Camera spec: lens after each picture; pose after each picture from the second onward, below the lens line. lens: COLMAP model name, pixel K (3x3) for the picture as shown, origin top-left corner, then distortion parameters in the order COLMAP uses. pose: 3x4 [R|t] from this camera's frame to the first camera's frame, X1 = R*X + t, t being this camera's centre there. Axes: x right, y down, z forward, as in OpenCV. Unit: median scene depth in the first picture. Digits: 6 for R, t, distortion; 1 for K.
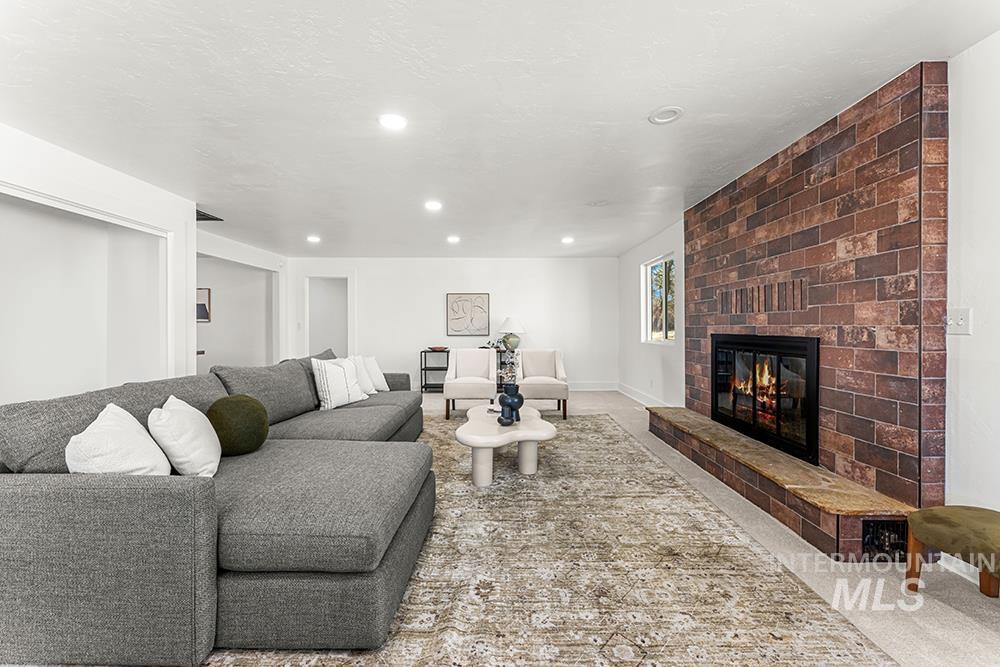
lens RADIAL K [[403.4, 0, 500.4], [0, 403.4, 331.2], [0, 0, 1]] dist [0.003305, 0.000314]
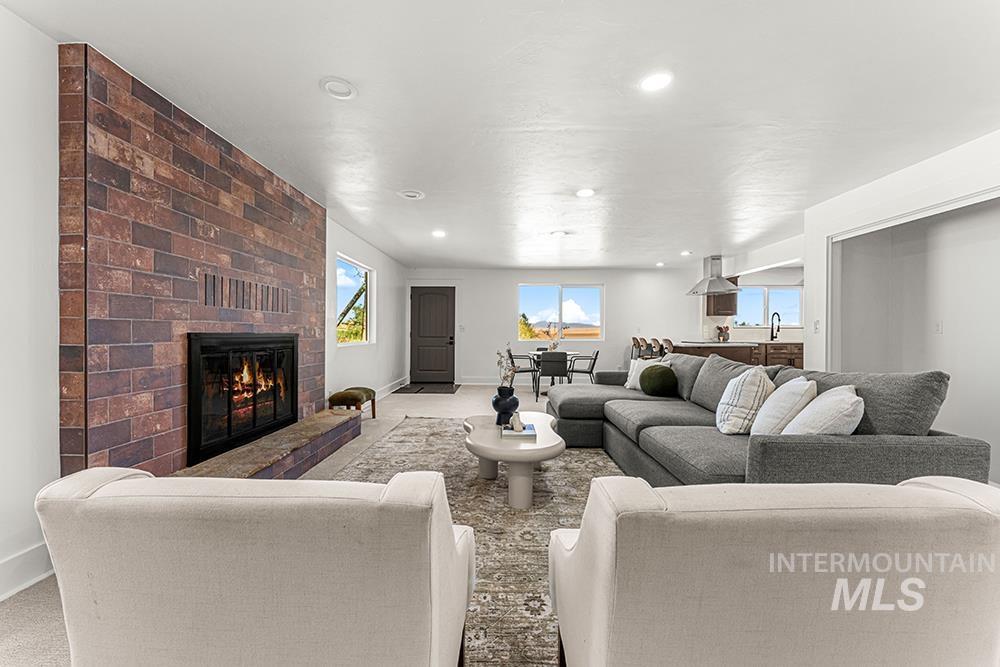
lens RADIAL K [[403.4, 0, 496.7], [0, 403.4, 329.9], [0, 0, 1]] dist [0.003305, 0.000314]
pose [[-0.999789, 0.000129, 0.020545, 0.030783], [0.000172, 0.999998, 0.002089, -0.000015], [-0.020545, 0.002092, -0.999787, 2.019480]]
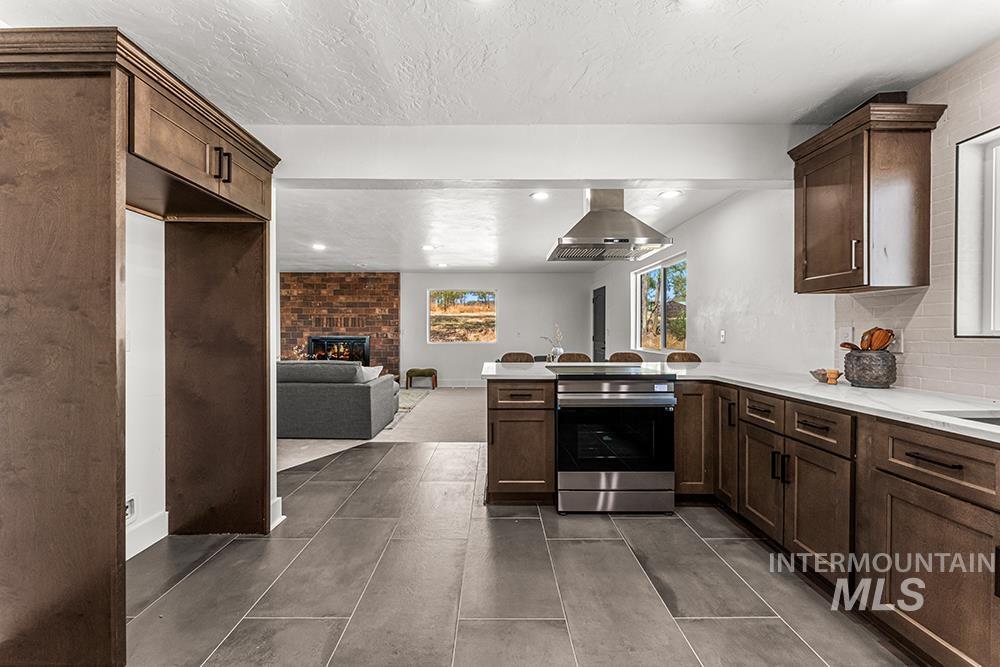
lens RADIAL K [[403.4, 0, 498.9], [0, 403.4, 333.9], [0, 0, 1]] dist [0.003305, 0.000314]
pose [[0.000553, -0.003747, 0.999993, -2.071172], [0.006948, 0.999969, 0.003743, -0.005765], [-0.999976, 0.006946, 0.000579, -0.046905]]
